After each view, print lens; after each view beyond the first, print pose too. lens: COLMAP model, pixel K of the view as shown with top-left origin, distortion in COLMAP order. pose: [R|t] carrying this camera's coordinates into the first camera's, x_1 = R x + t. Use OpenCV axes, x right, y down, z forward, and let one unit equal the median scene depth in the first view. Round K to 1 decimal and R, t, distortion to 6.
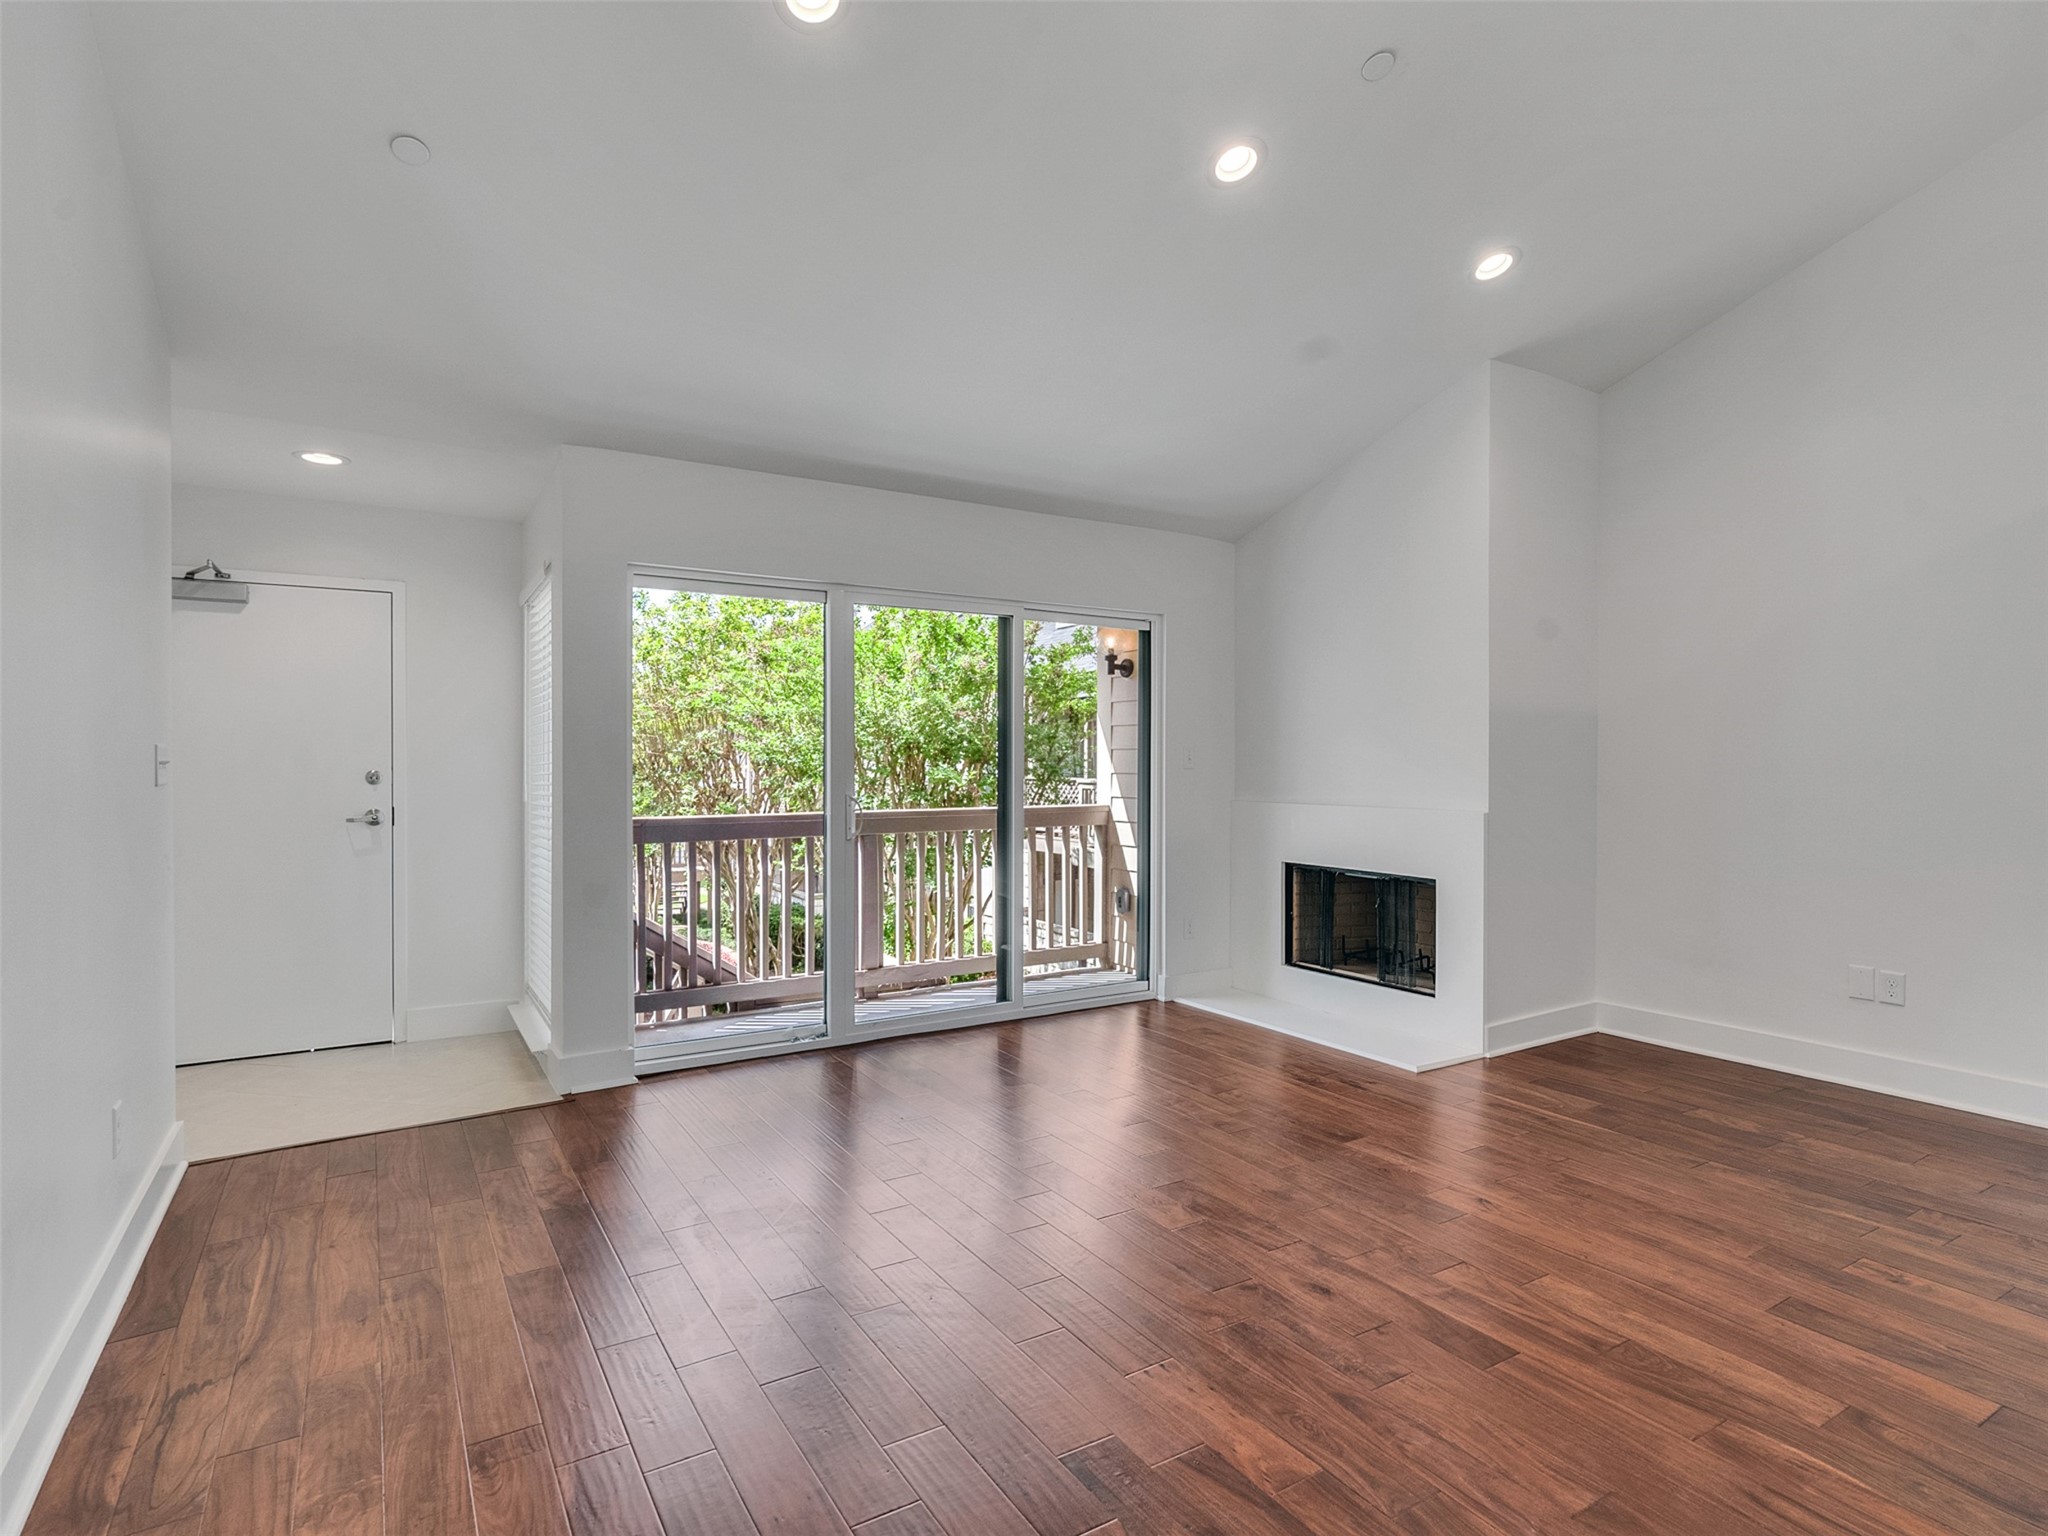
lens RADIAL K [[1054.6, 0, 1007.3], [0, 1054.6, 768.2], [0, 0, 1]] dist [-0.002021, 0.001543]
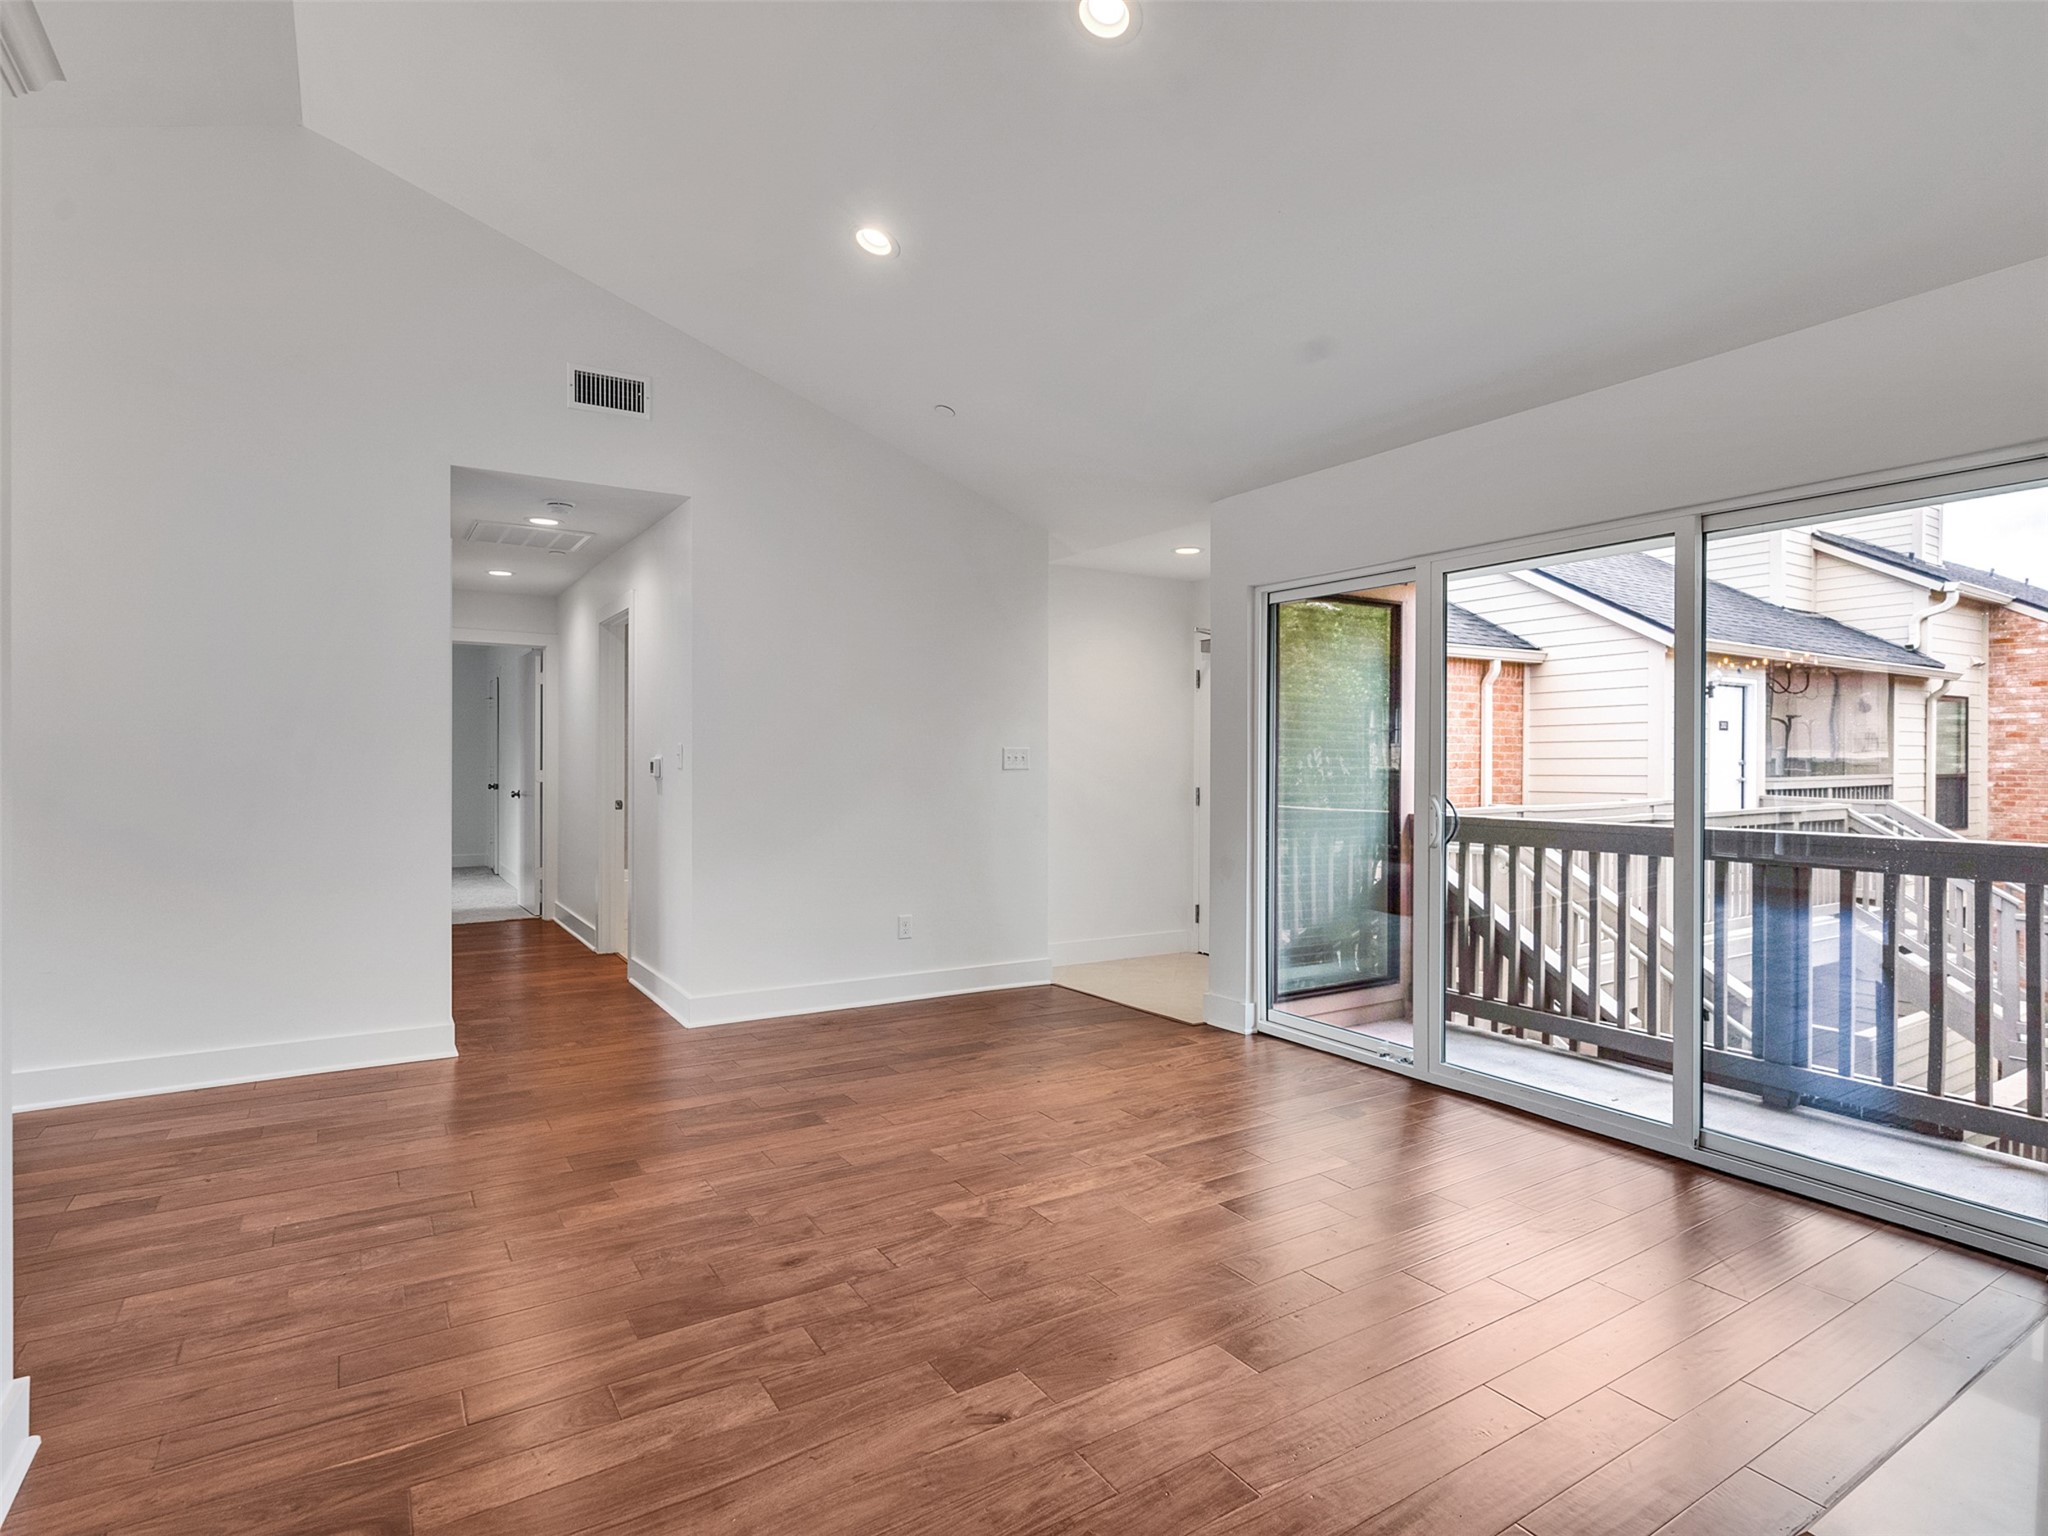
lens RADIAL K [[1054.6, 0, 1007.3], [0, 1054.6, 768.2], [0, 0, 1]] dist [-0.002021, 0.001543]
pose [[0.011415, 0.005416, -0.999920, 0.725266], [-0.009176, 0.999944, 0.005311, 0.000738], [0.999893, 0.009115, 0.011464, 0.649130]]
